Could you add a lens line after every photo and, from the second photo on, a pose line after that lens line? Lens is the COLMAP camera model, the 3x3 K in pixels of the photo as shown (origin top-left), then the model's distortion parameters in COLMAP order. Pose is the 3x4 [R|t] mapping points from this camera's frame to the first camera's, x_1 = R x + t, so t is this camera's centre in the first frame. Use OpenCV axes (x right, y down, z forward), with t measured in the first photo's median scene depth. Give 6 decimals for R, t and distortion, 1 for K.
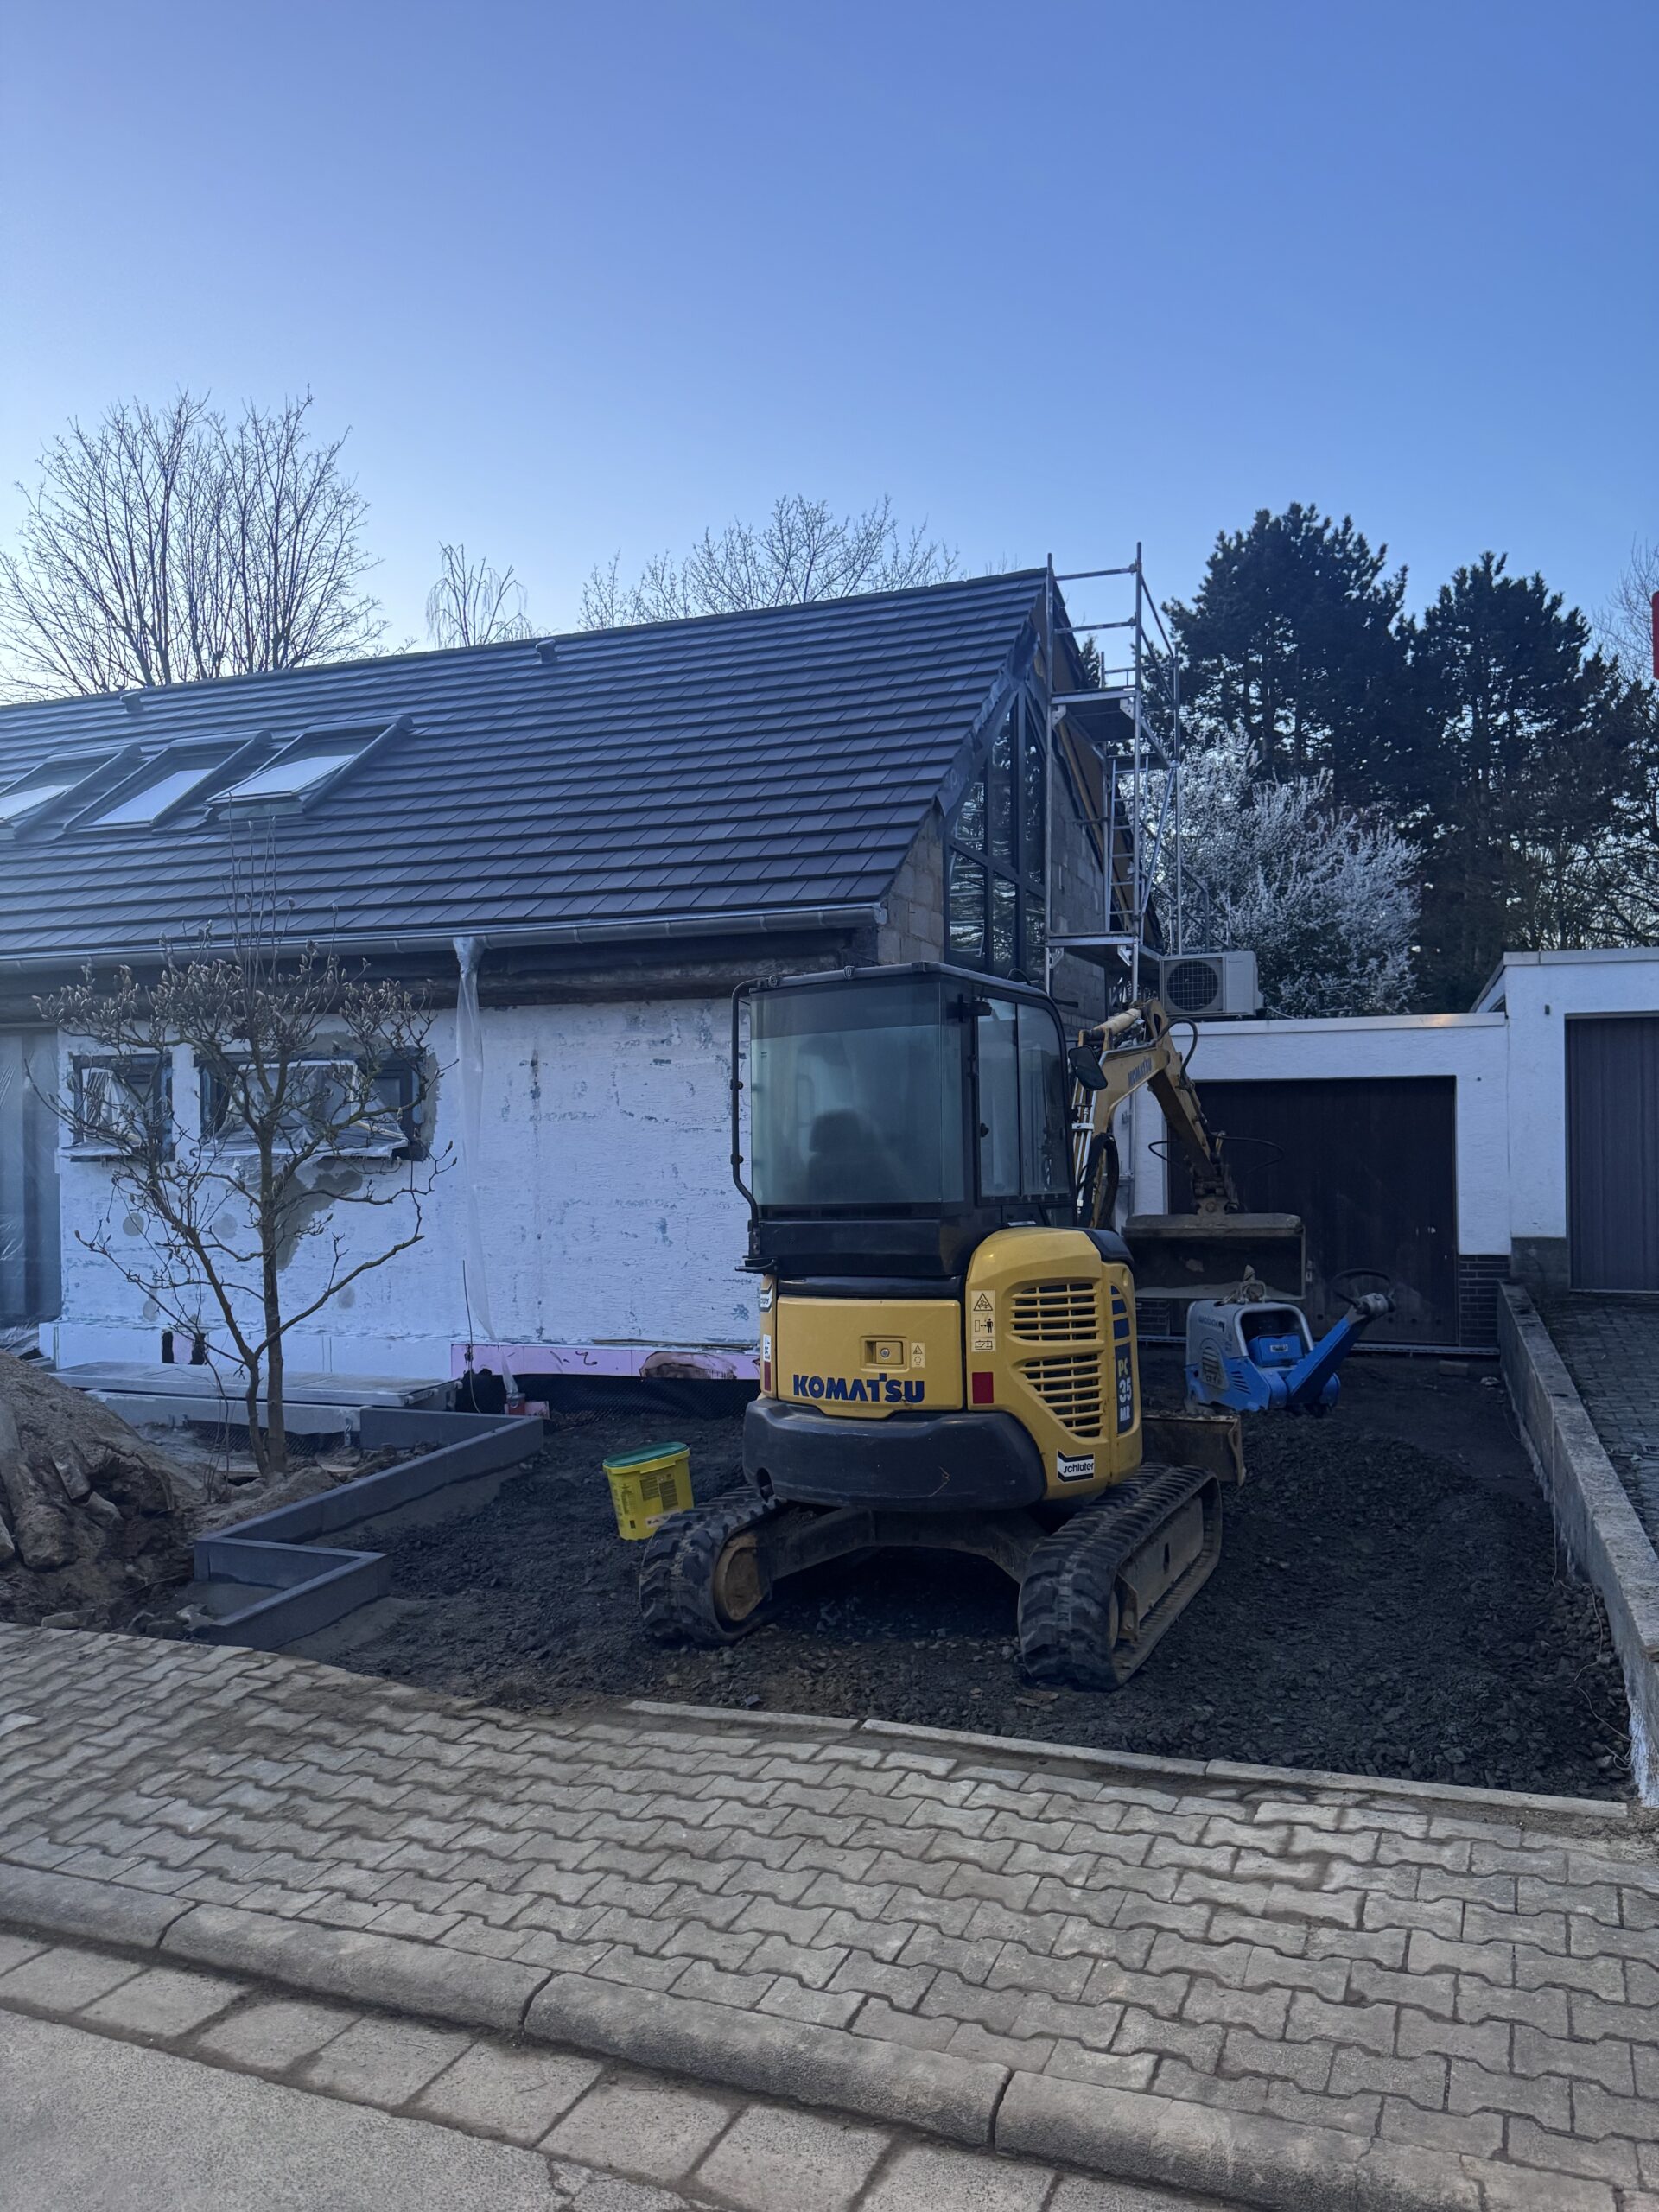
lens RADIAL K [[1558.4, 0, 788.0], [0, 1558.4, 1137.7], [0, 0, 1]] dist [0.026187, -0.028094]
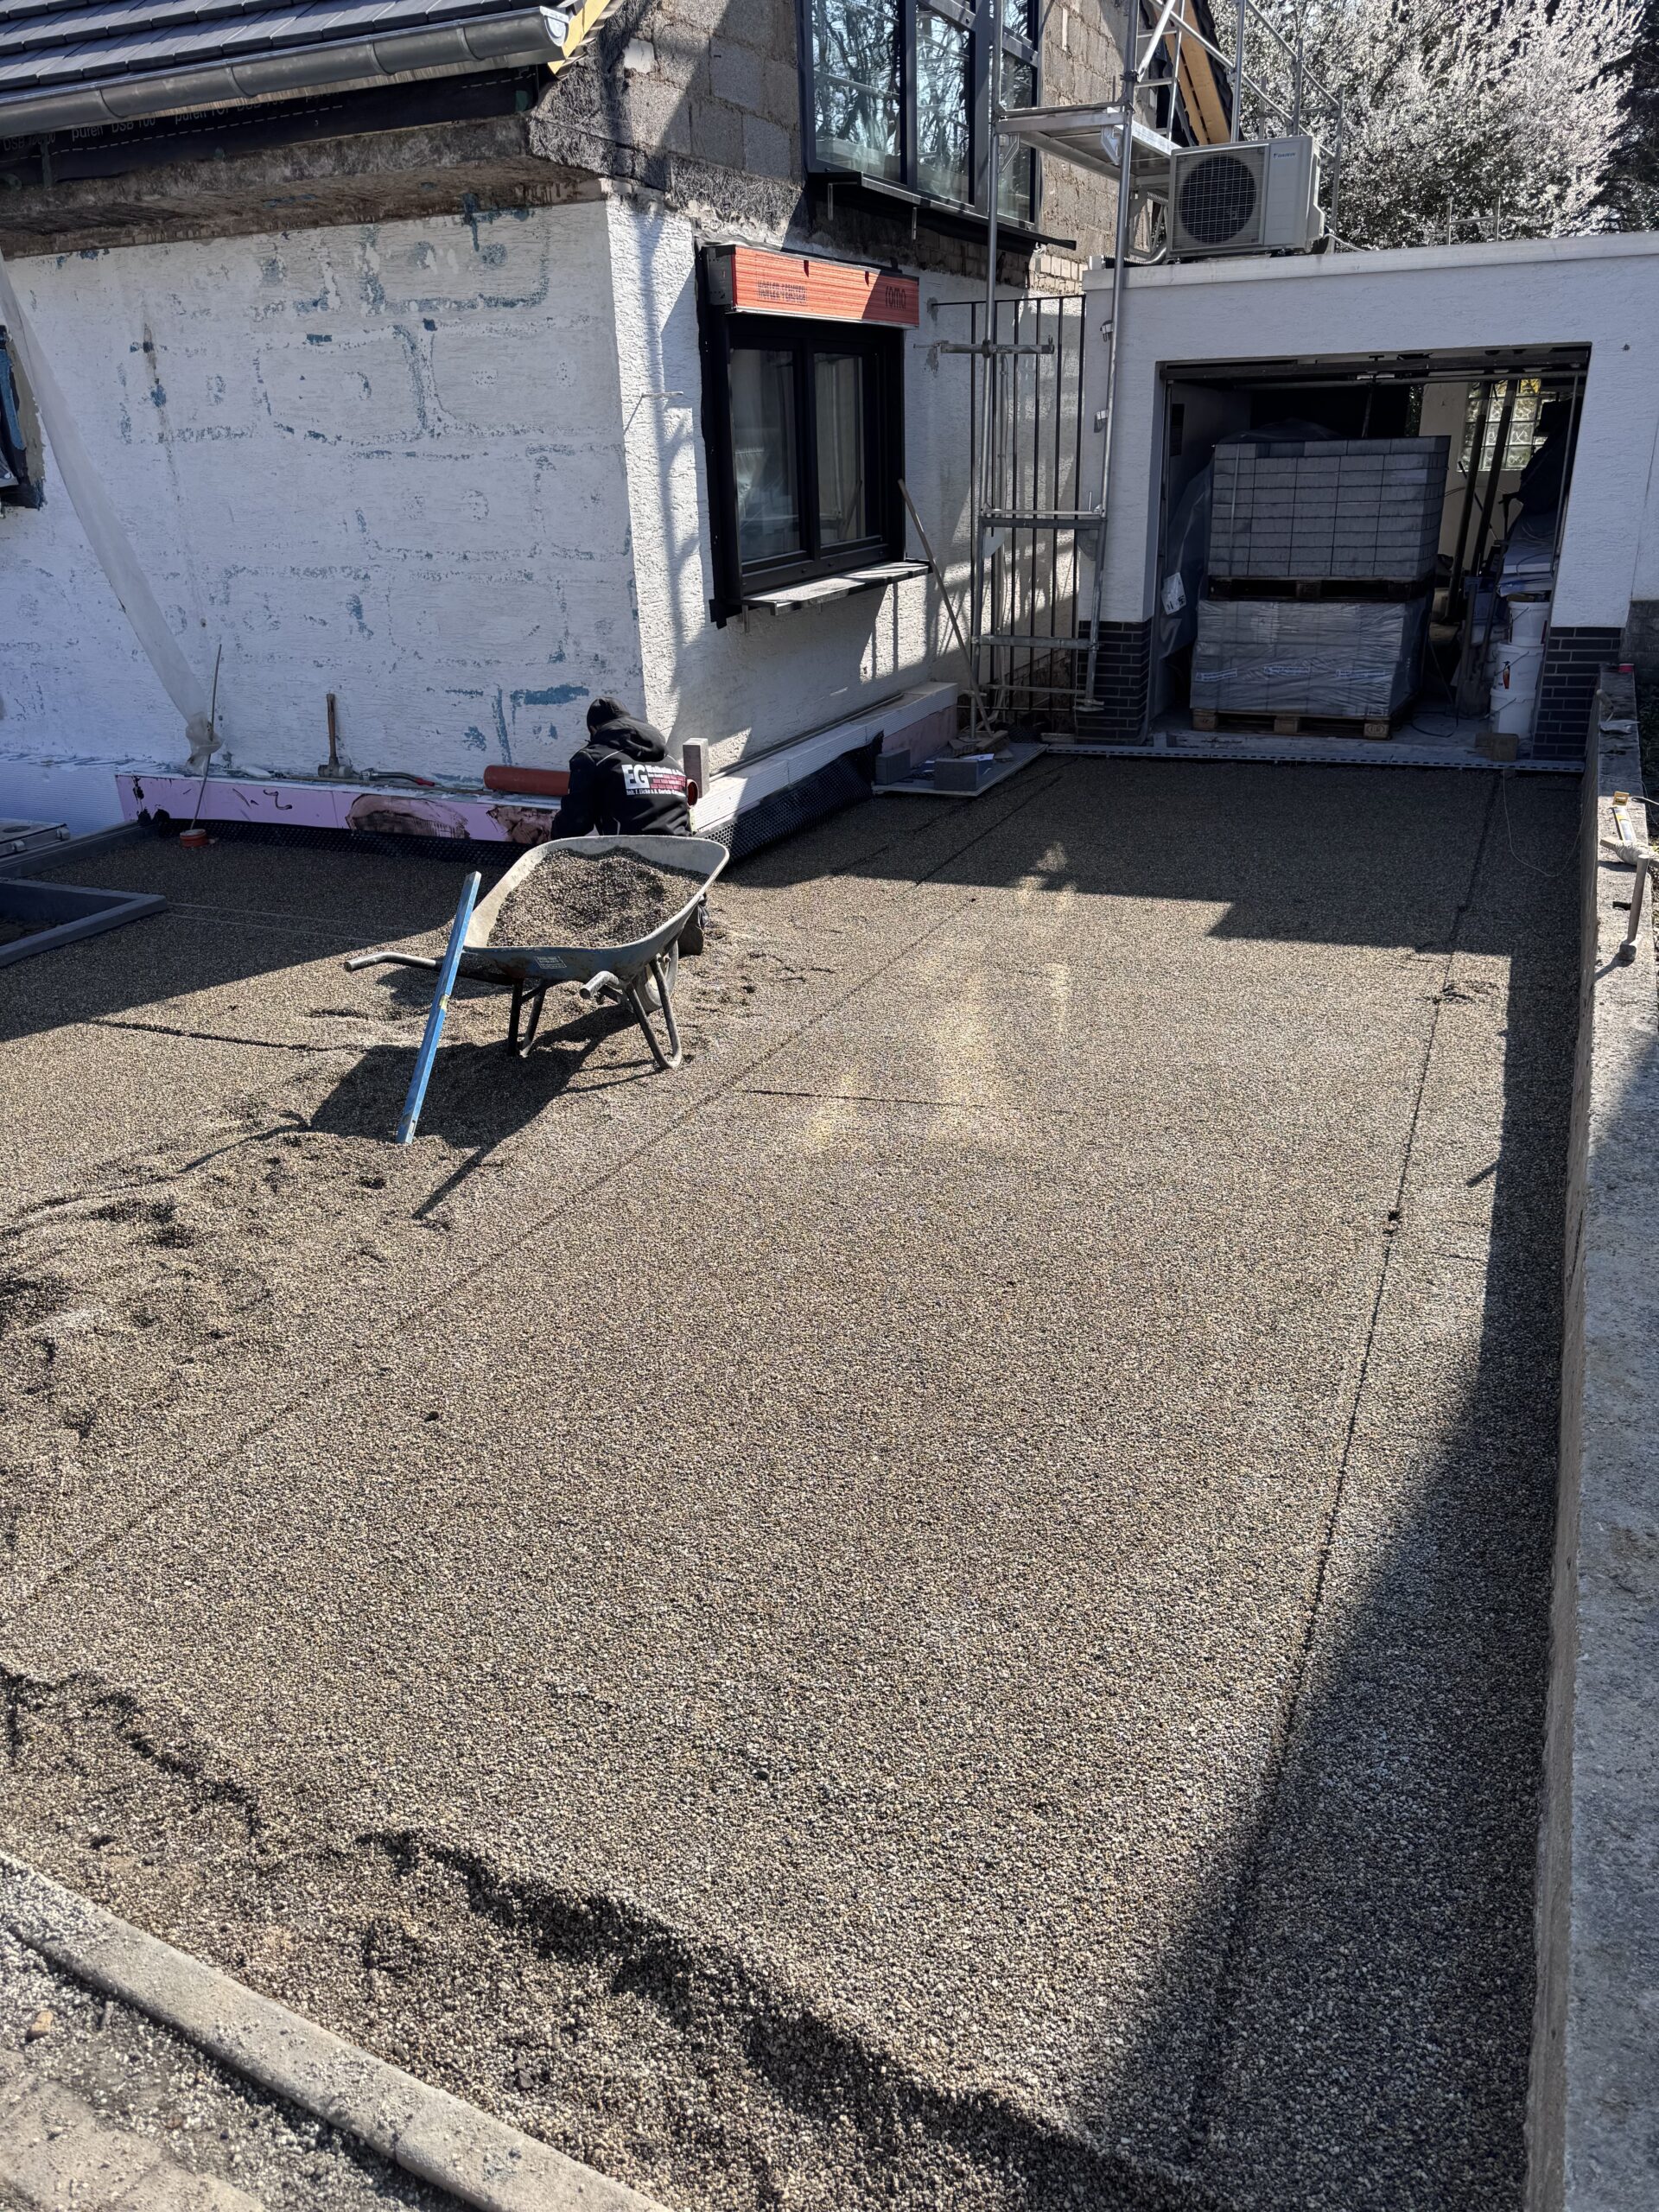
lens RADIAL K [[1558.4, 0, 815.9], [0, 1558.4, 1125.0], [0, 0, 1]] dist [0.026187, -0.028094]
pose [[0.998654, 0.004967, -0.051620, 0.061111], [0.015719, 0.919582, 0.392582, -0.000412], [0.049419, -0.392866, 0.918267, 0.111849]]
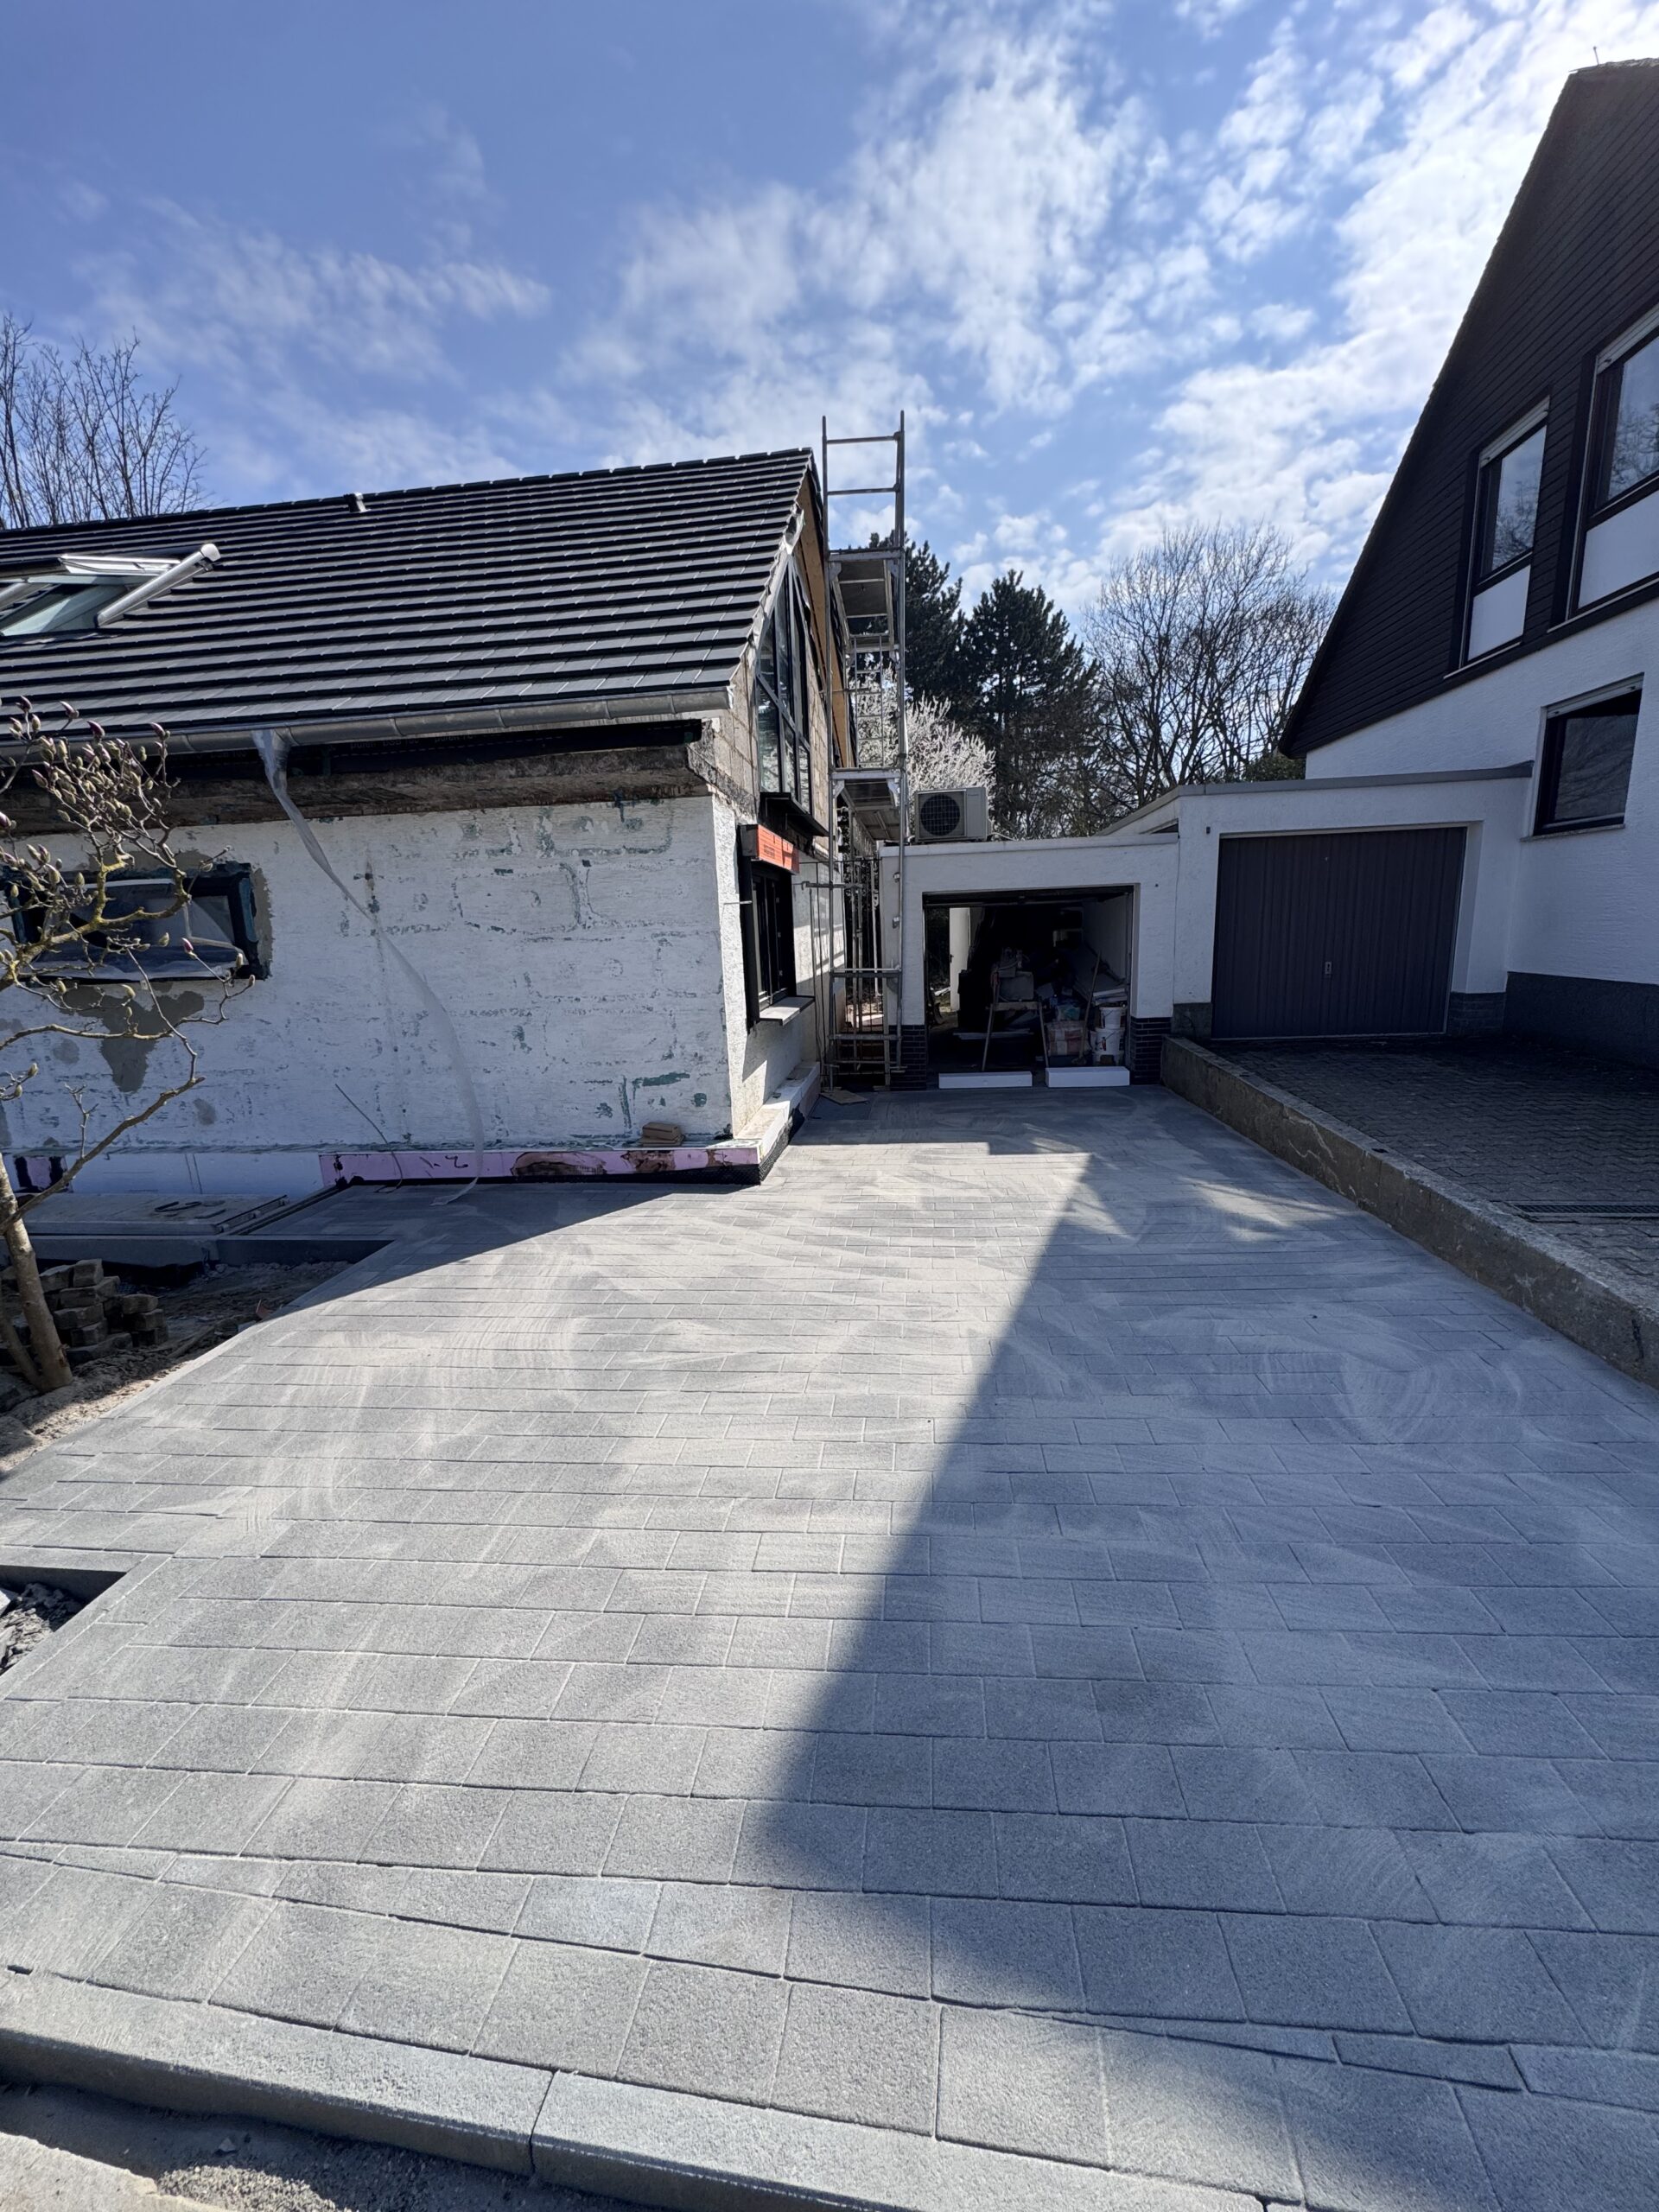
lens RADIAL K [[881.5, 0, 830.8], [0, 881.5, 1115.4], [0, 0, 1]] dist [-0.009909, 0.001755]
pose [[0.963263, -0.079329, 0.256577, -0.013728], [0.030552, 0.981545, 0.188773, 0.002105], [-0.266817, -0.173999, 0.947910, 0.144433]]
